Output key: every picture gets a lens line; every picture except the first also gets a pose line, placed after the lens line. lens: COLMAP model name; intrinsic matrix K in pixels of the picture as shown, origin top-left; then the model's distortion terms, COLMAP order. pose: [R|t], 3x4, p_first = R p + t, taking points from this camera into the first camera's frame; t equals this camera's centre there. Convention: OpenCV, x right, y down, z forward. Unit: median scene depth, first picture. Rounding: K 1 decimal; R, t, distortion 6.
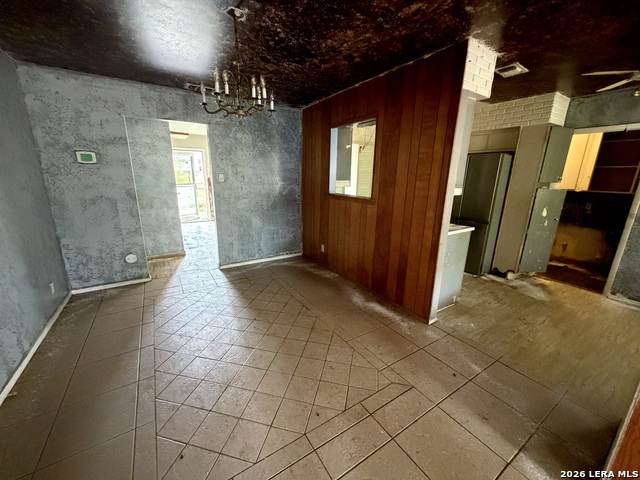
lens RADIAL K [[254.5, 0, 320.0], [0, 254.5, 240.0], [0, 0, 1]] dist [-0.000720, -0.000041]
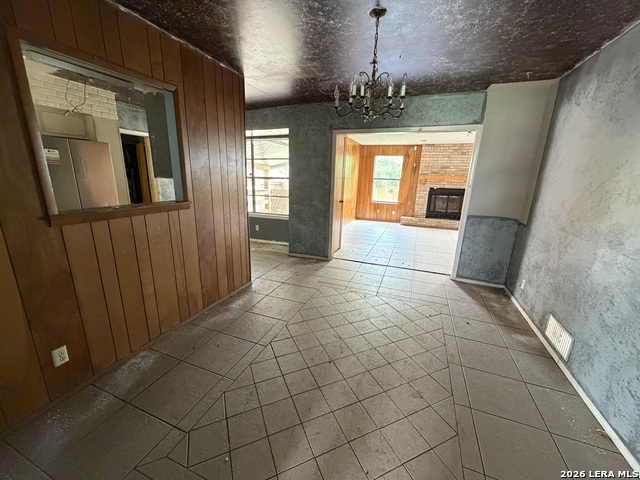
lens RADIAL K [[254.5, 0, 320.0], [0, 254.5, 240.0], [0, 0, 1]] dist [-0.000720, -0.000041]
pose [[-0.588570, -0.232539, 0.774281, -0.647282], [0.164541, 0.903237, 0.396345, -0.292247], [-0.791525, 0.360677, -0.493356, 1.091829]]
